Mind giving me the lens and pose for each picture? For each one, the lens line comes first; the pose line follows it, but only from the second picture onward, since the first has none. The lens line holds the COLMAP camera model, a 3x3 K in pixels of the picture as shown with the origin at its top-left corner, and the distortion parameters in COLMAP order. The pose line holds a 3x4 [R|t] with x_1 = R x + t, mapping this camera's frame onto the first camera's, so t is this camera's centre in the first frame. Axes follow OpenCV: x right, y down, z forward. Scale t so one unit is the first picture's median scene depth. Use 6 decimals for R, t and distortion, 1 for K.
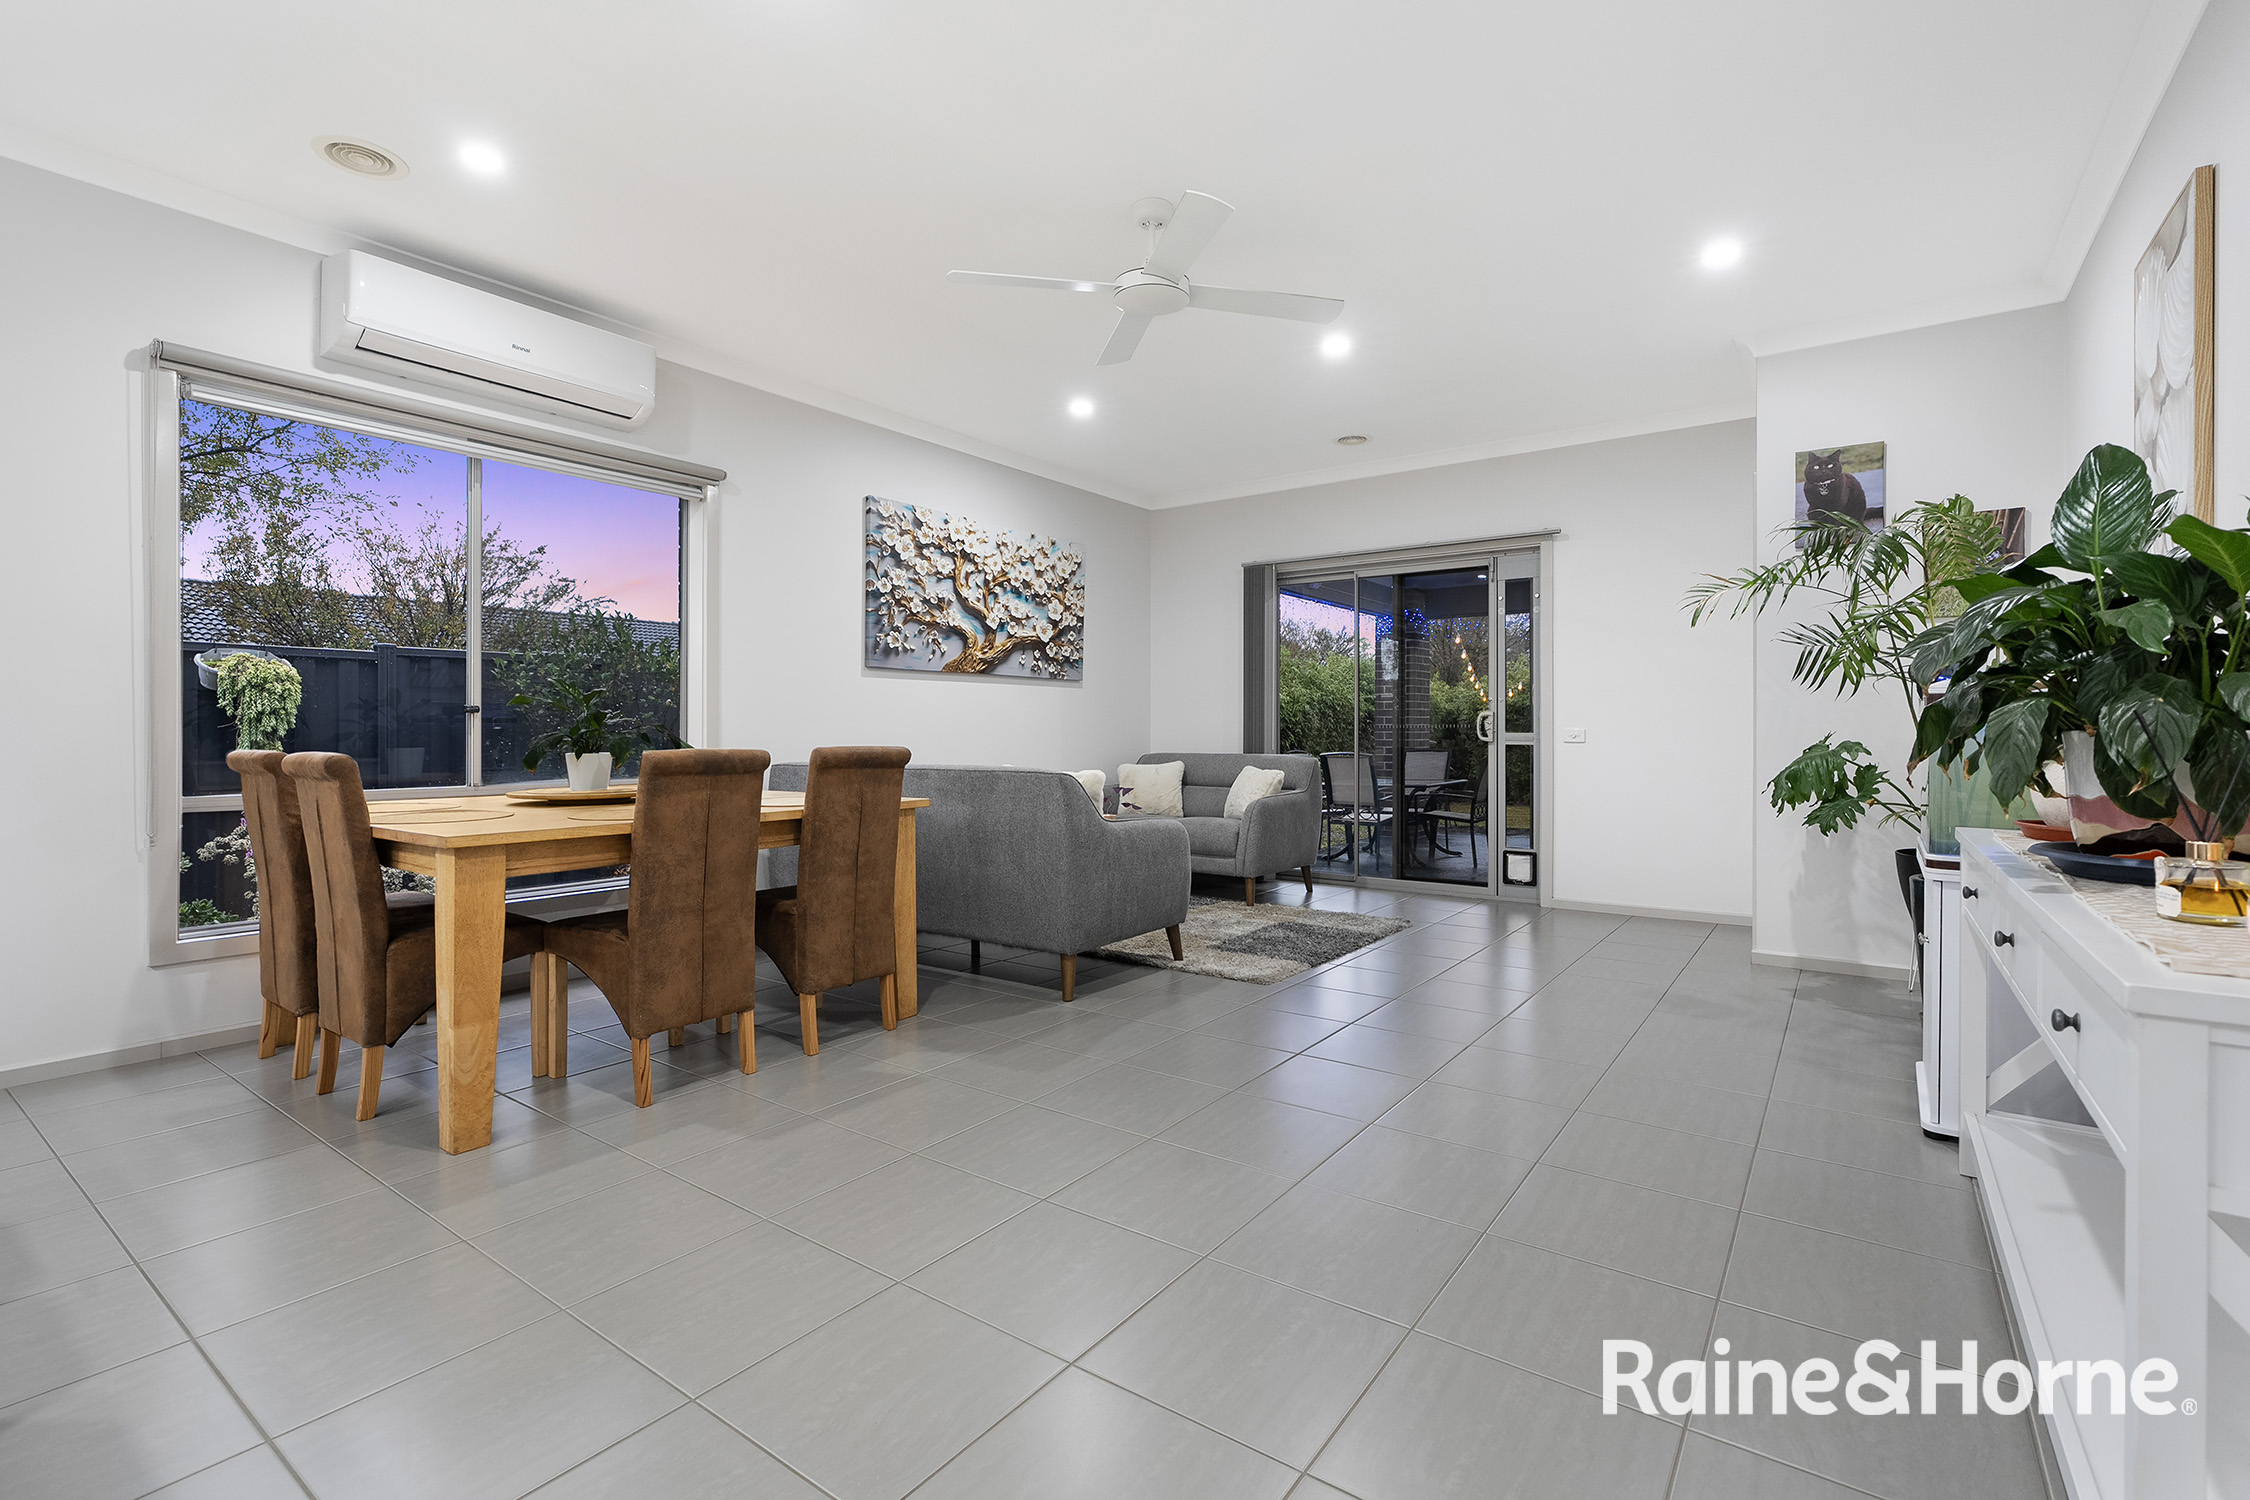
lens RADIAL K [[1016.0, 0, 1124.0], [0, 1016.0, 728.3], [0, 0, 1]] dist [-0.002120, 0.000323]
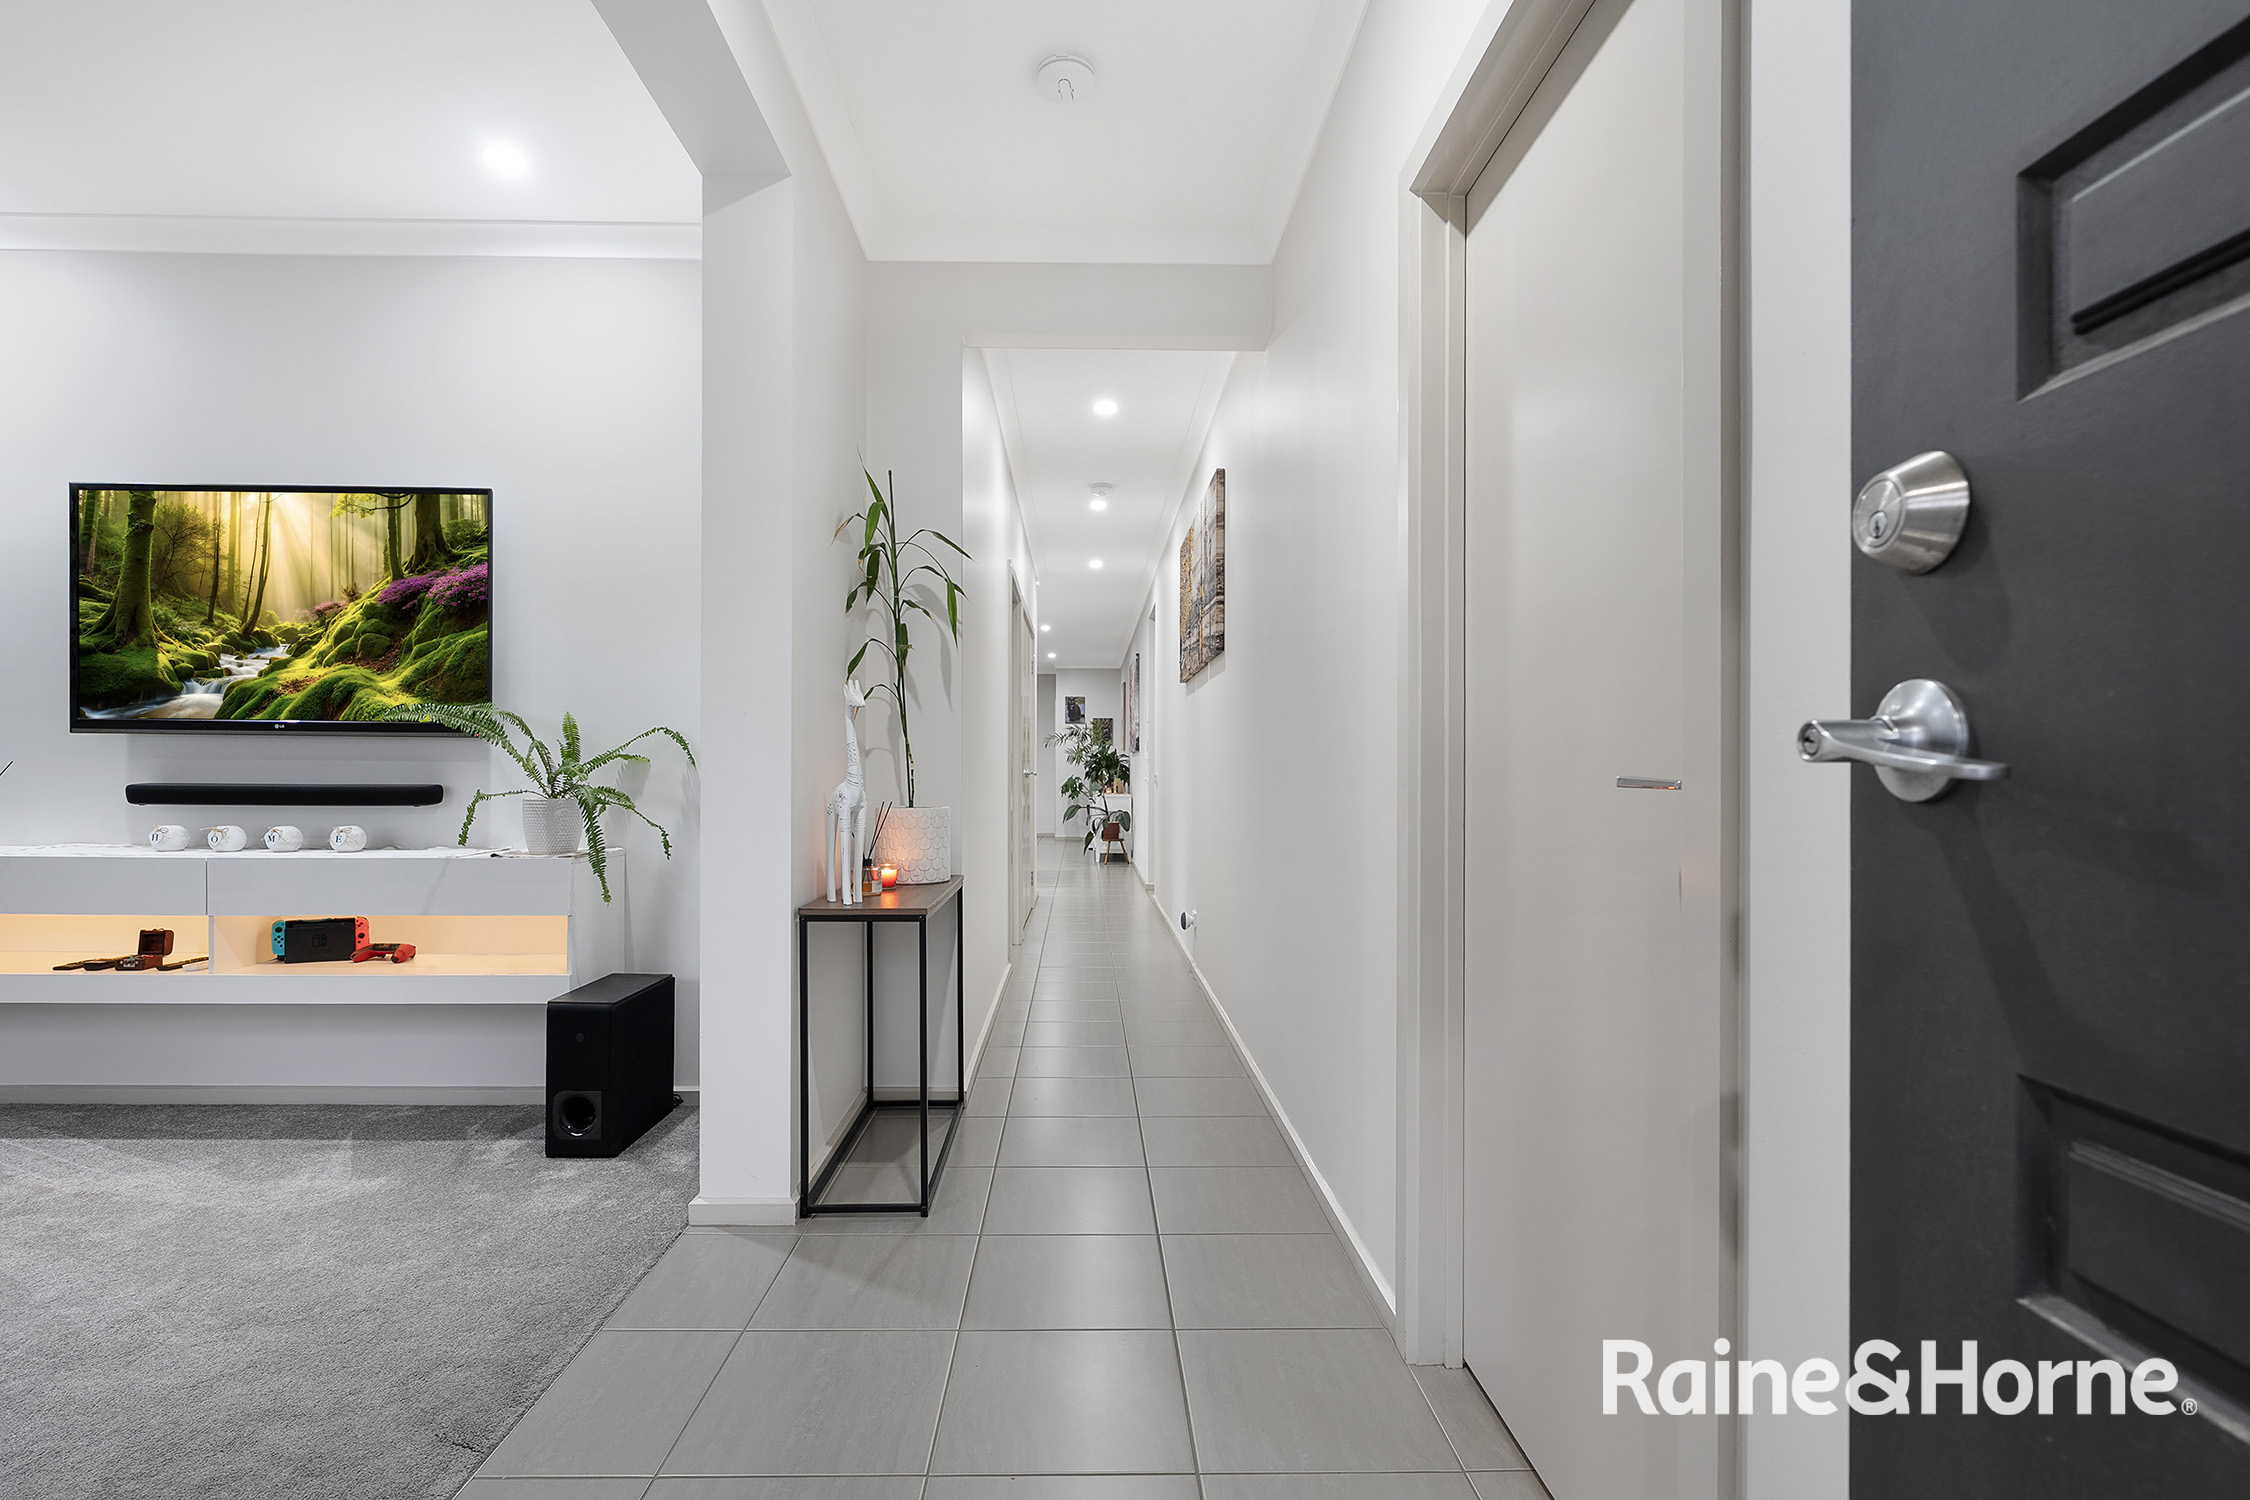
lens RADIAL K [[1016.0, 0, 1119.1], [0, 1016.0, 758.2], [0, 0, 1]] dist [-0.002120, 0.000323]
pose [[0.794038, -0.000036, 0.607868, -0.987116], [0.004443, 0.999974, -0.005744, -0.021287], [-0.607852, 0.007262, 0.794017, -1.416188]]
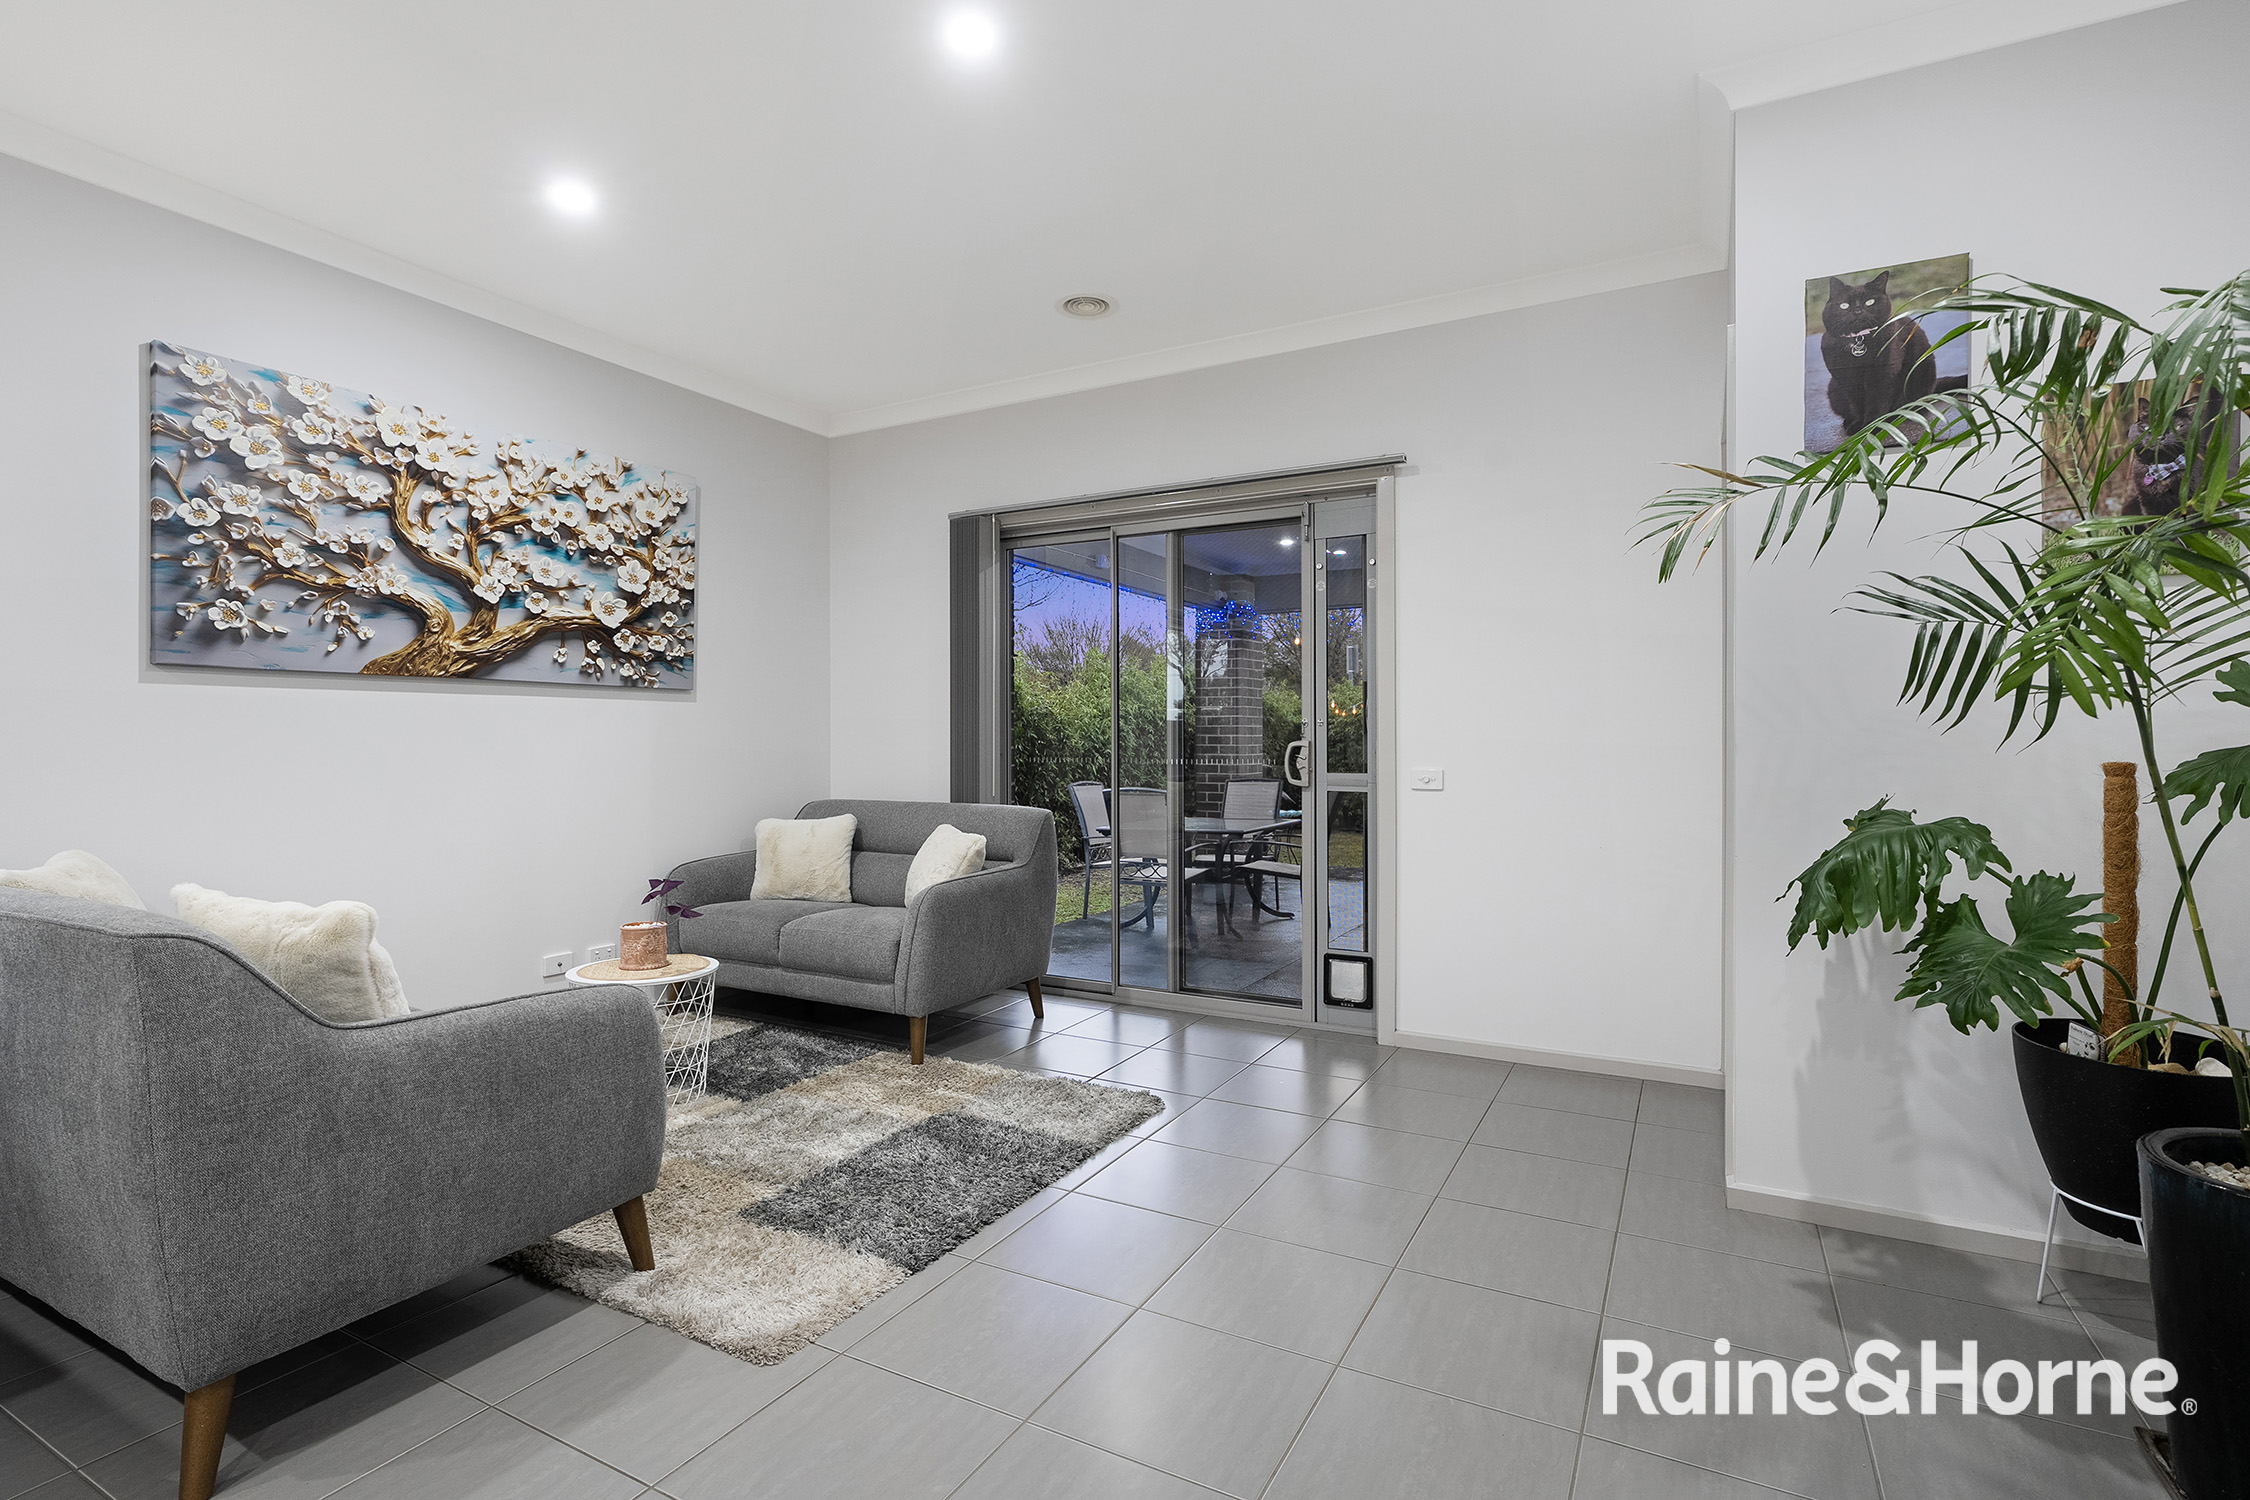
lens RADIAL K [[1101.1, 0, 1105.2], [0, 1101.1, 734.7], [0, 0, 1]] dist [0.000600, 0.000016]
pose [[0.992439, -0.000983, 0.122733, 0.151561], [0.001476, 0.999991, -0.003926, -0.017989], [-0.122728, 0.004077, 0.992432, 0.324744]]
